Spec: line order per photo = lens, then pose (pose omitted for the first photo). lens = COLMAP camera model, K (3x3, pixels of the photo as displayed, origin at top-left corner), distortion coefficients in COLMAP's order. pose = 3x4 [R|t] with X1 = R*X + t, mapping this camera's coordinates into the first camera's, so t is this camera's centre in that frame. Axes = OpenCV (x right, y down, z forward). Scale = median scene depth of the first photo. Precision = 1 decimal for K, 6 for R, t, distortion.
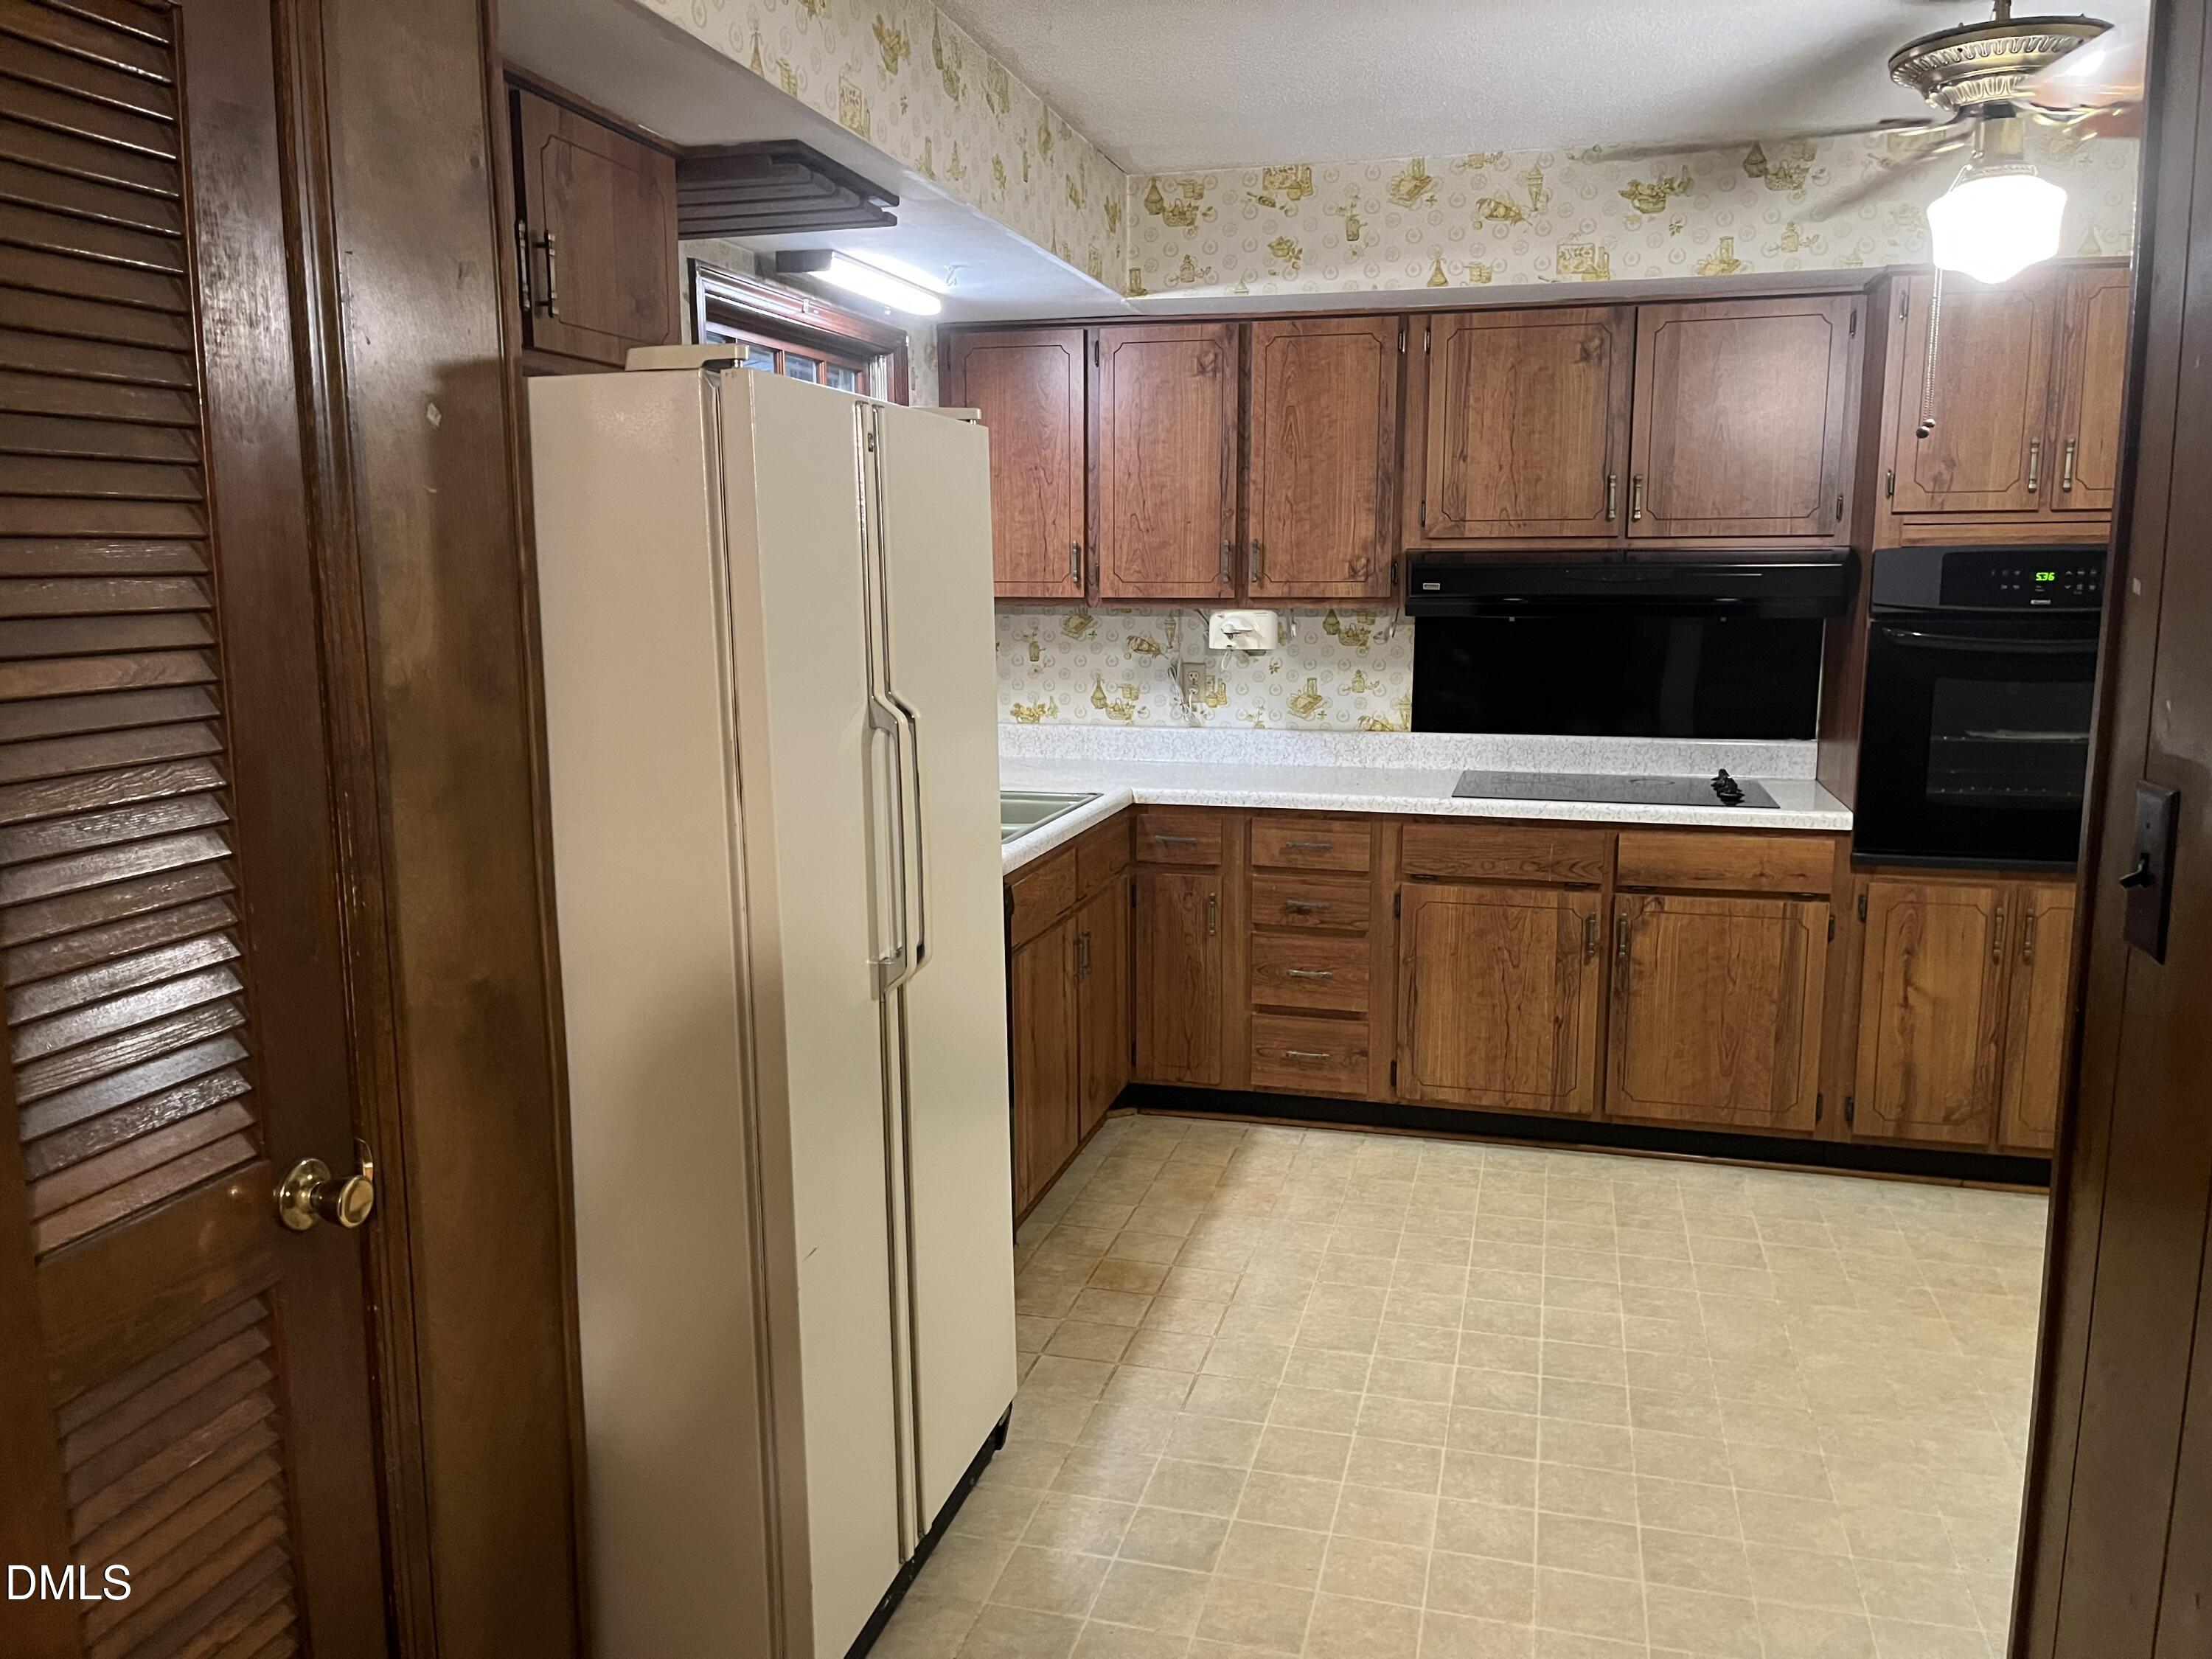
lens RADIAL K [[1653.0, 0, 1103.4], [0, 1653.0, 828.3], [0, 0, 1]] dist [0.014725, -0.003612]
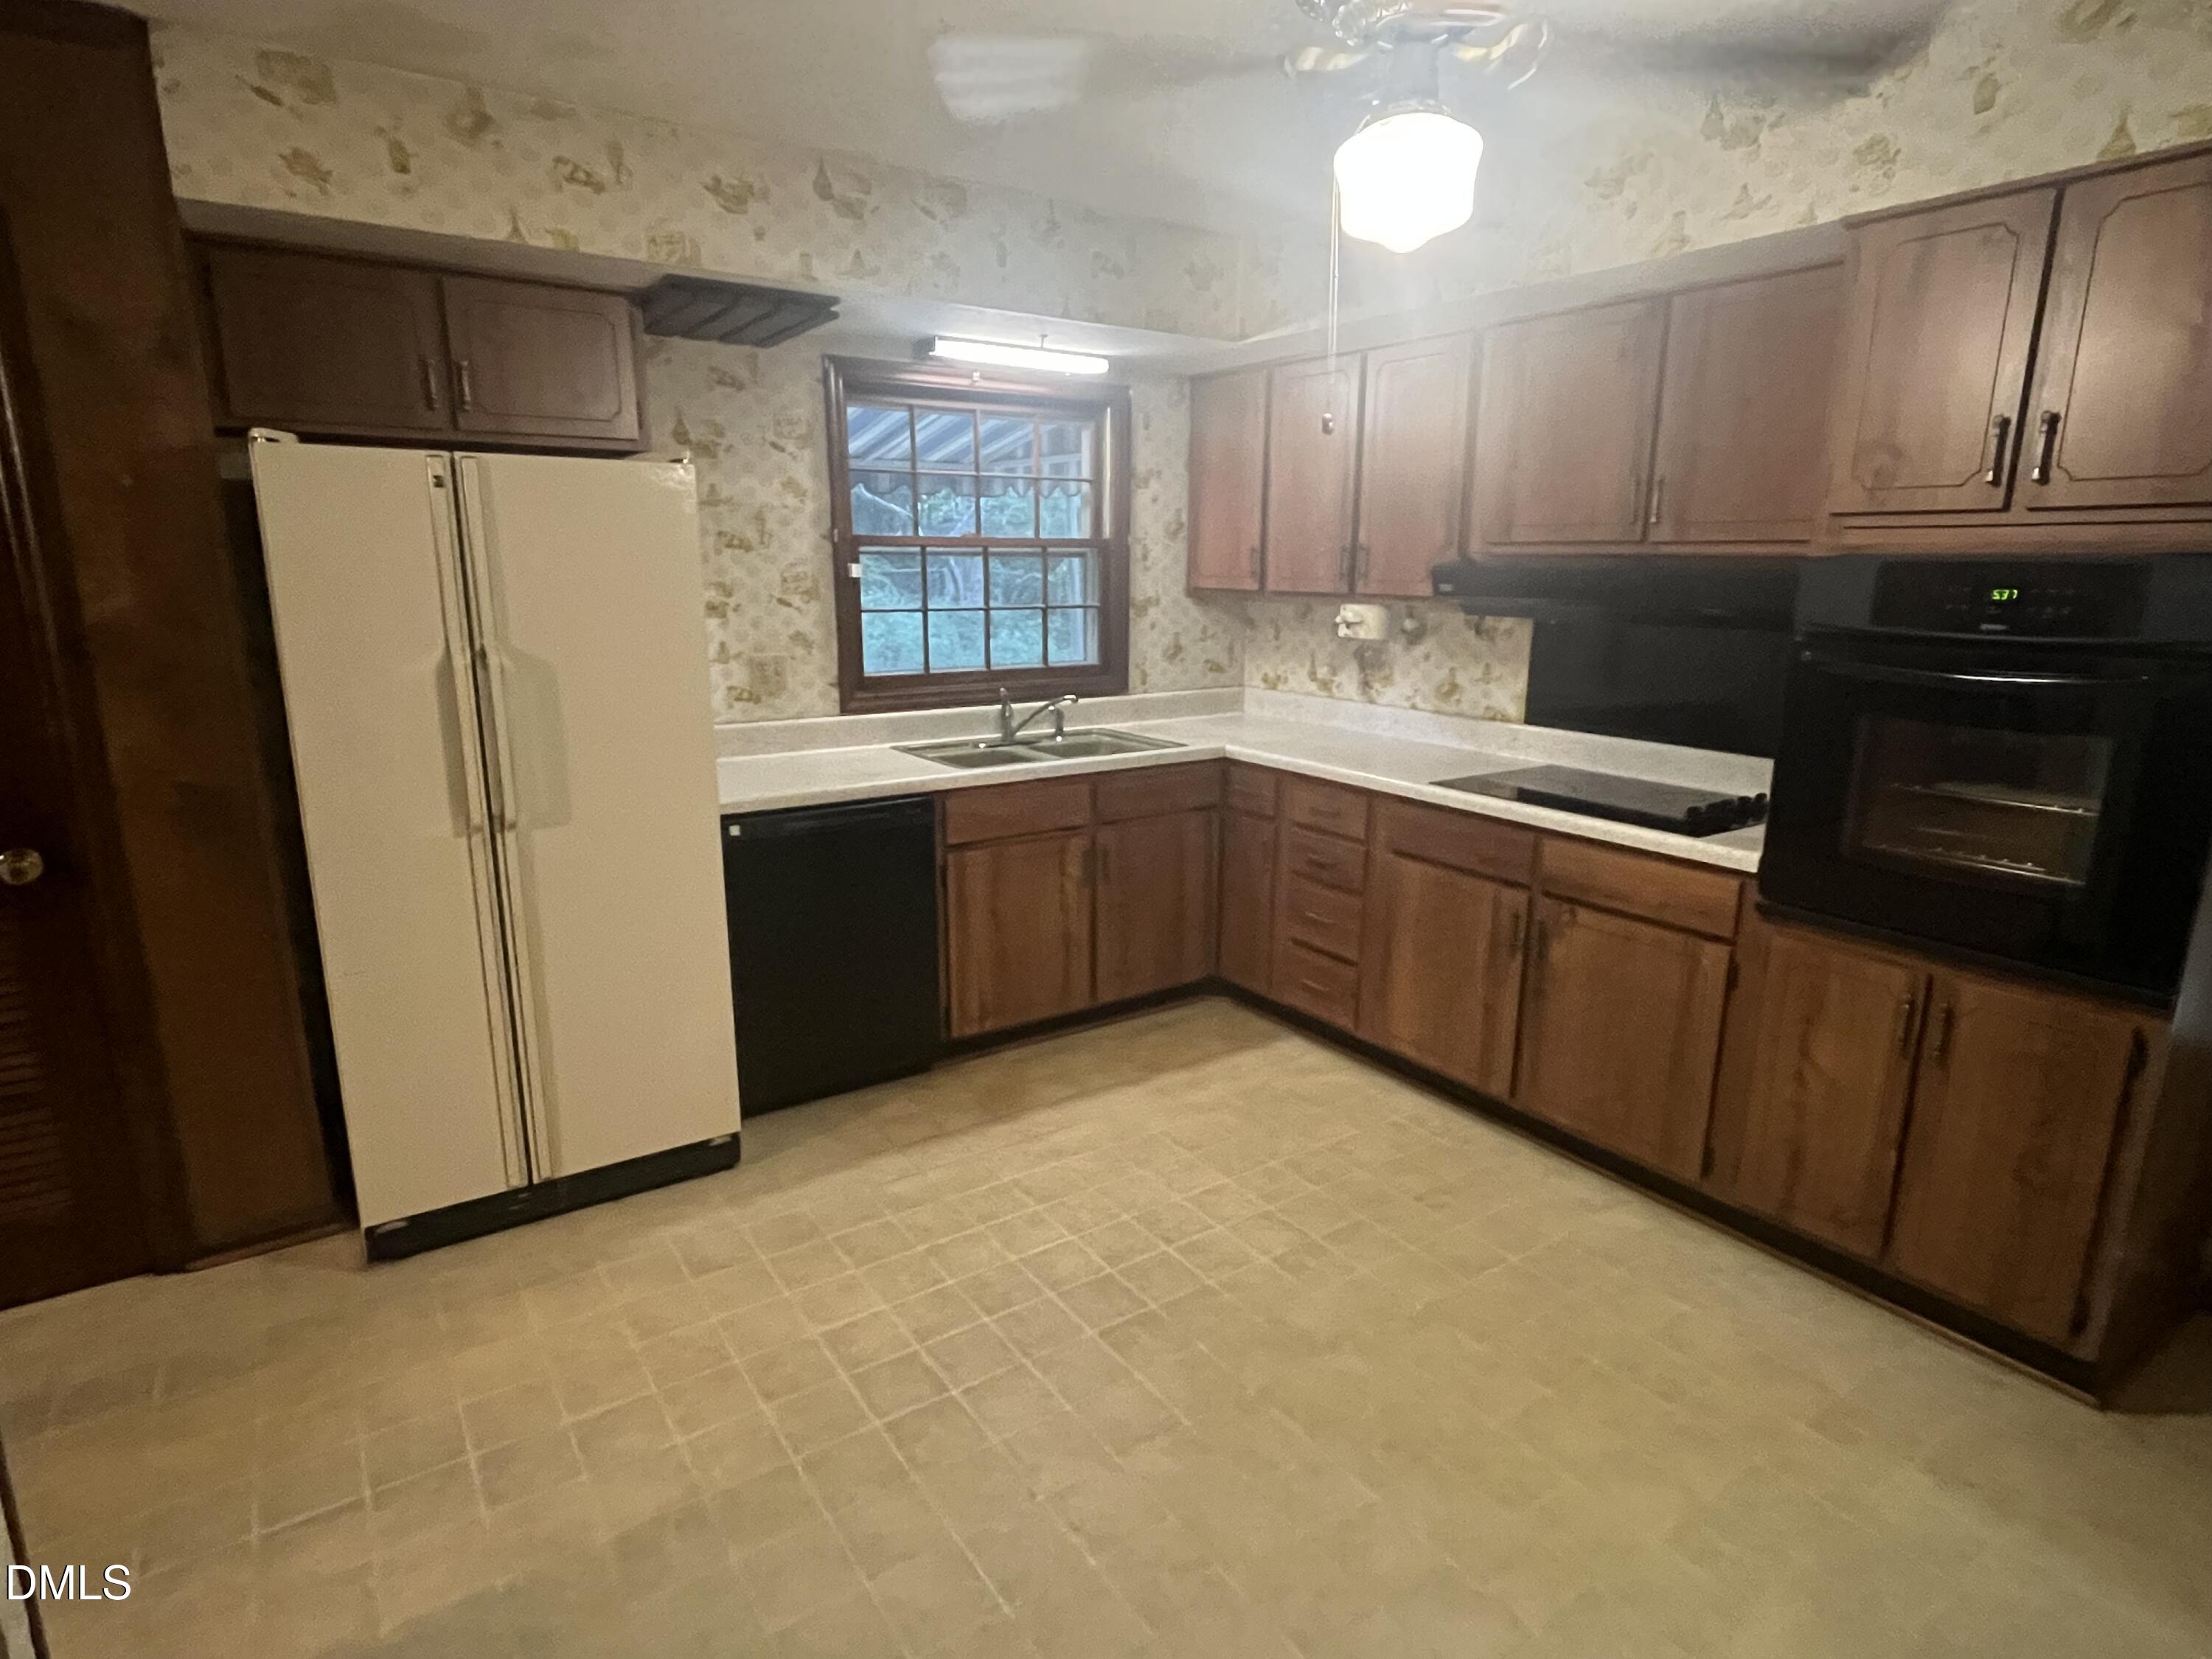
lens RADIAL K [[1192.6, 0, 1104.4], [0, 1192.6, 829.0], [0, 0, 1]] dist [0.001428, 0.001080]
pose [[0.764269, 0.151558, -0.626836, 0.553196], [-0.109932, 0.988384, 0.104939, -0.048865], [0.635458, -0.011292, 0.772052, 0.260888]]
